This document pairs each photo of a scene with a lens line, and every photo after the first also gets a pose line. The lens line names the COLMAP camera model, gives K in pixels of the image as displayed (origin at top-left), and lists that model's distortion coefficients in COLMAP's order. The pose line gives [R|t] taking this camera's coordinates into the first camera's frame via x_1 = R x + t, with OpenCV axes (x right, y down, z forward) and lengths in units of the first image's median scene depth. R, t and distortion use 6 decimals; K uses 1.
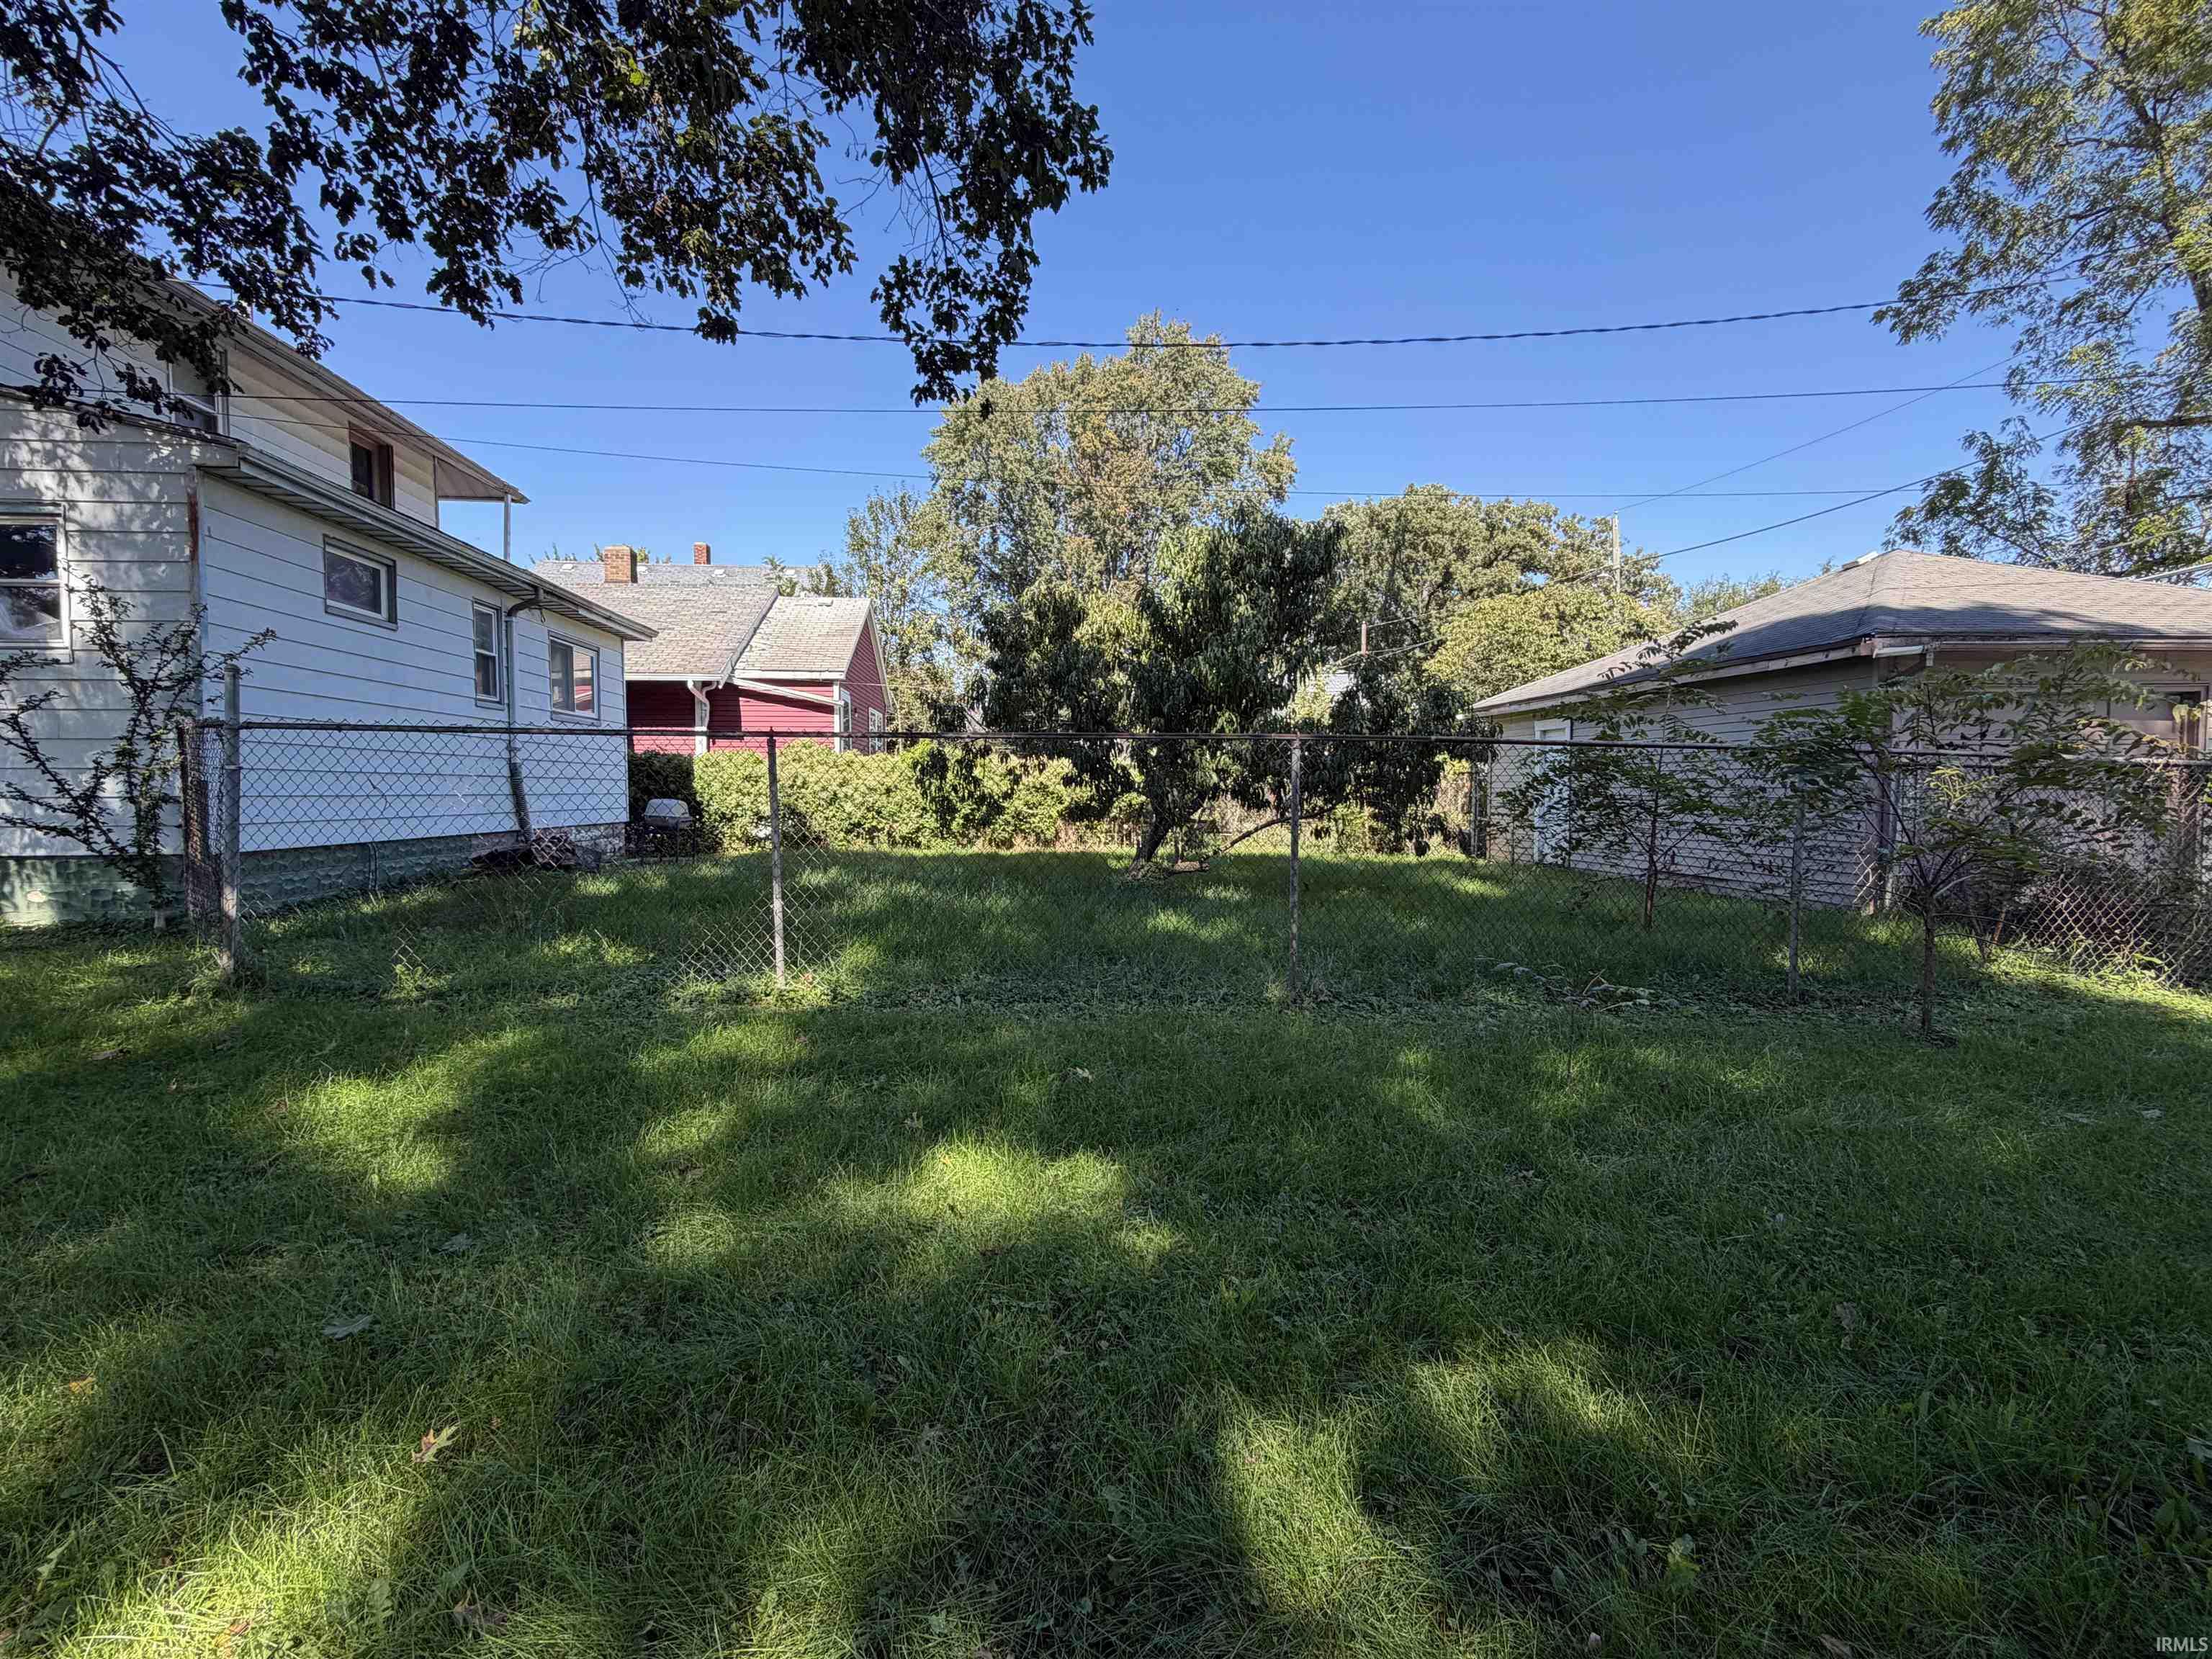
lens RADIAL K [[958.9, 0, 1106.0], [0, 958.9, 829.5], [0, 0, 1]] dist [-0.000150, -0.000188]
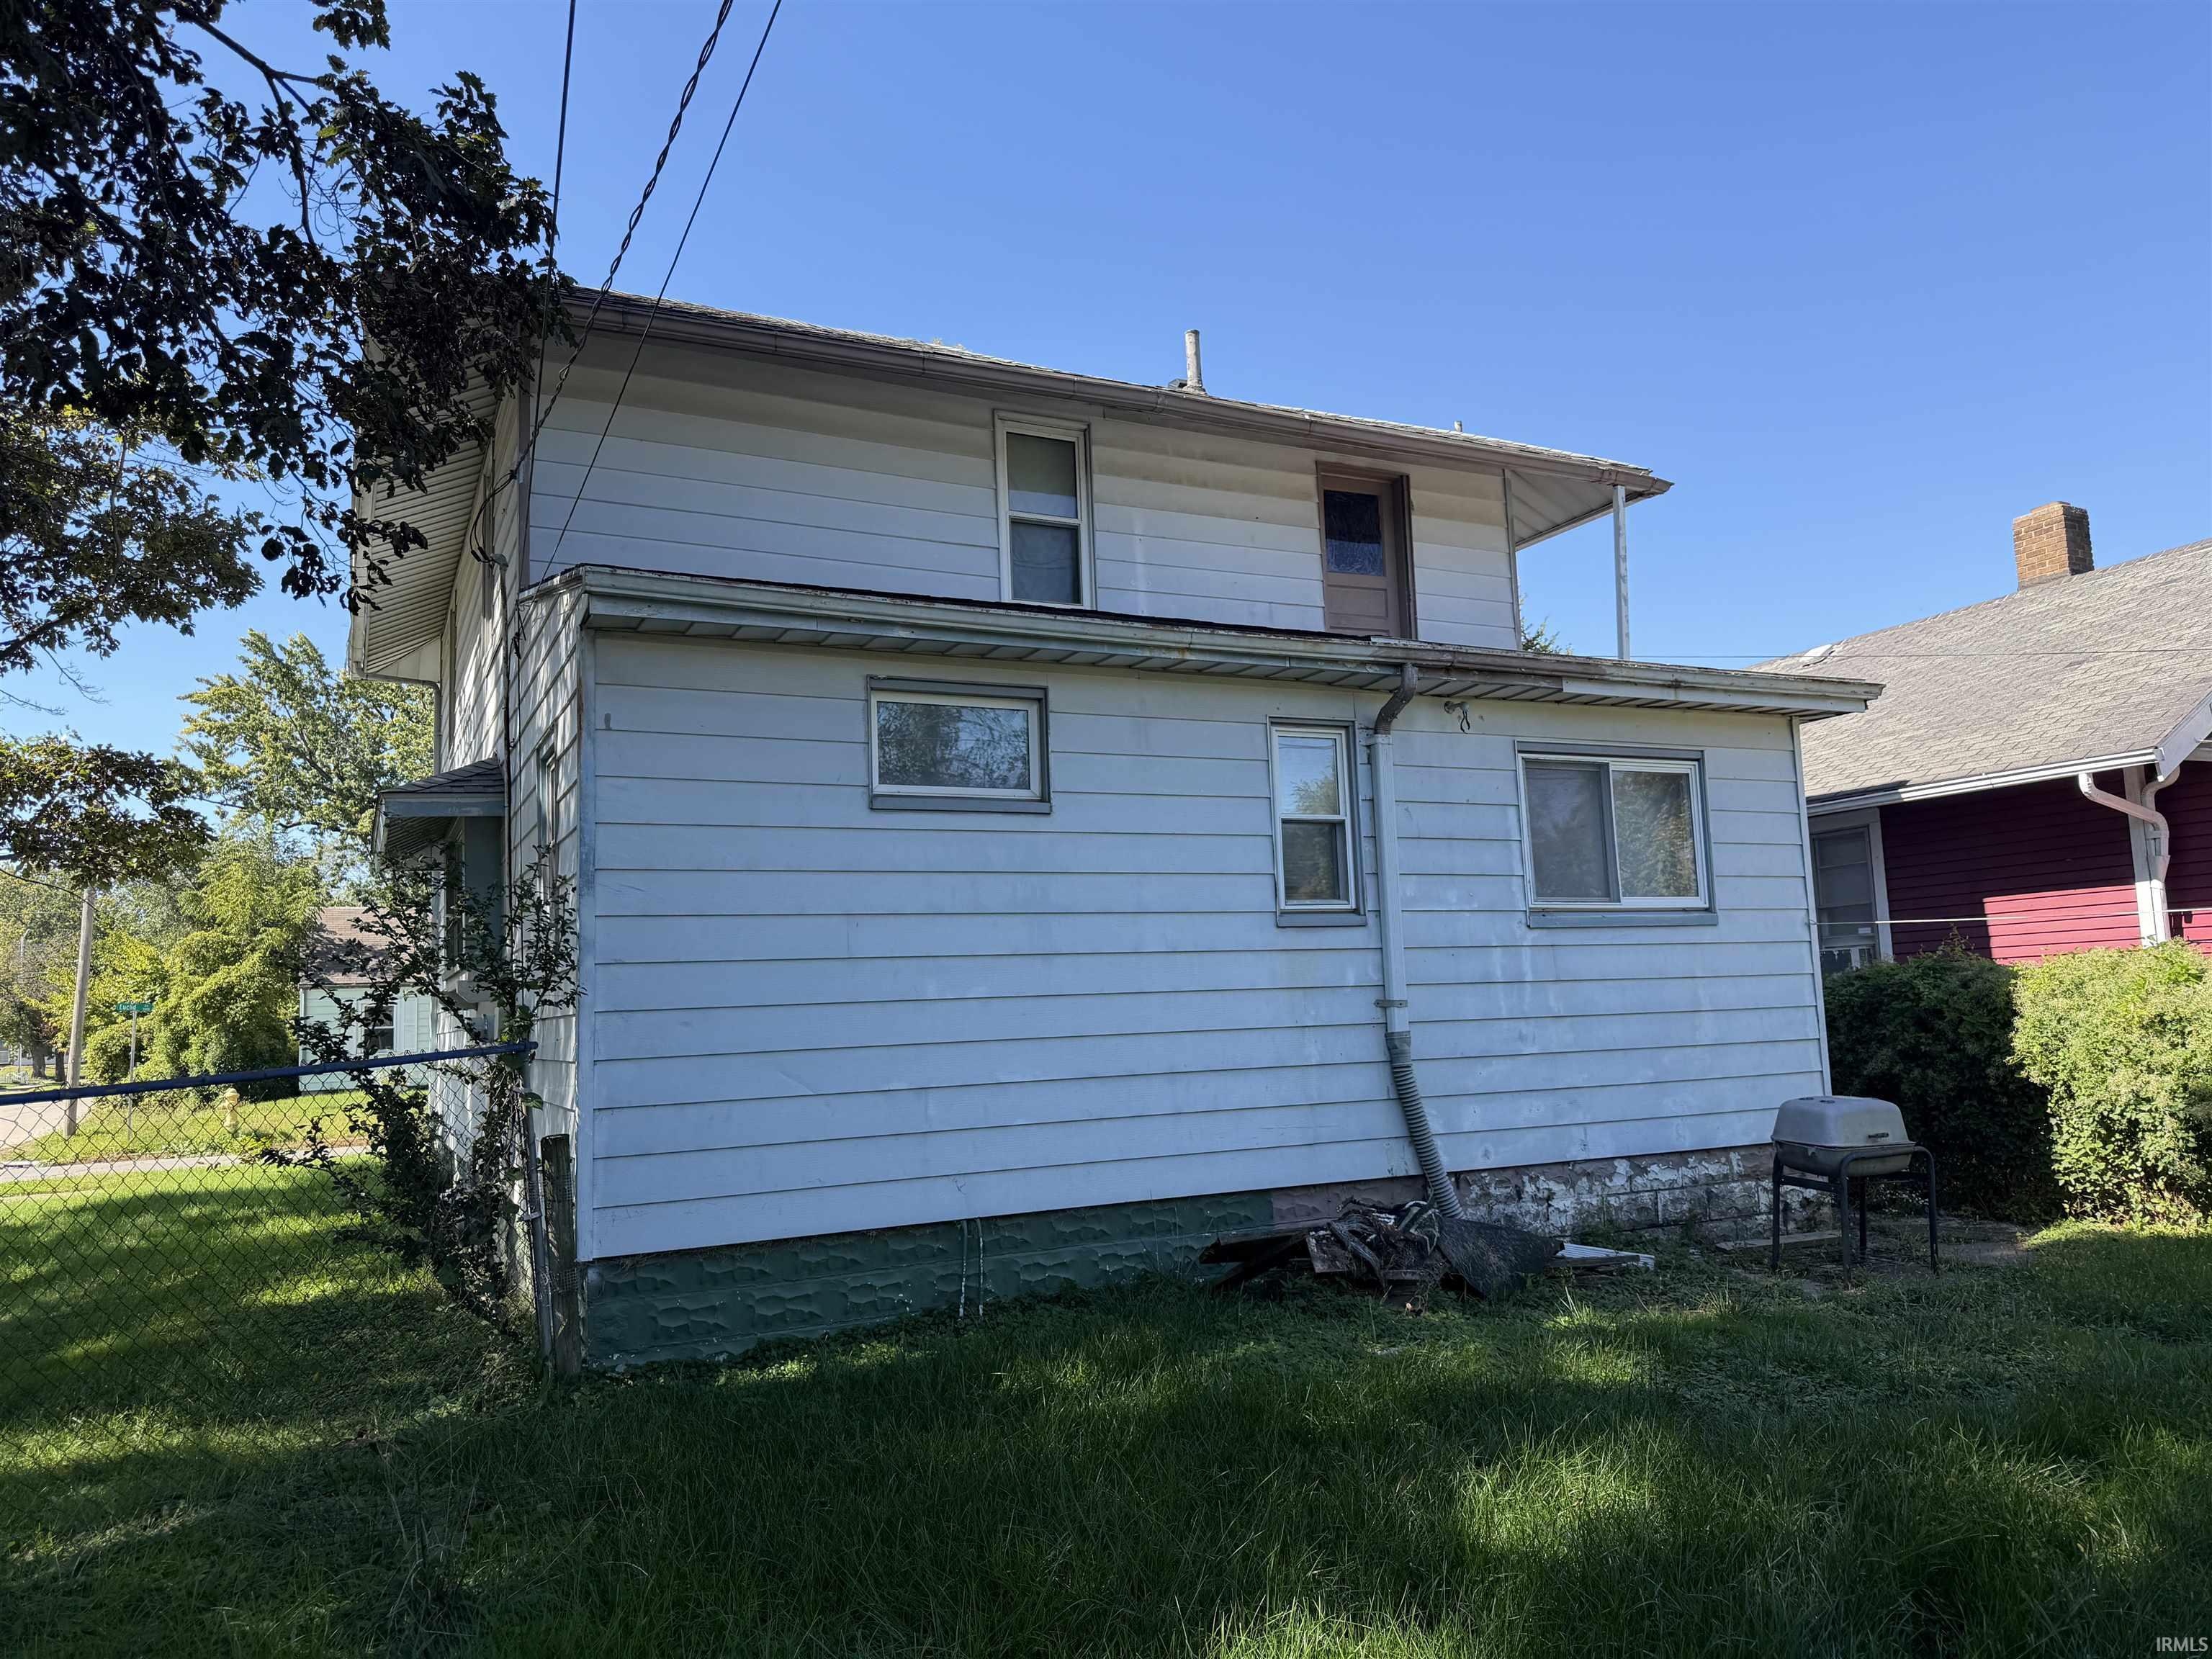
lens RADIAL K [[1539.8, 0, 1106.0], [0, 1539.8, 829.5], [0, 0, 1]] dist [0.033724, 0.000141]
pose [[0.358004, -0.112419, -0.926928, 0.052903], [-0.004942, 0.992484, -0.122278, -0.065780], [0.933707, 0.048357, 0.354757, 0.514148]]
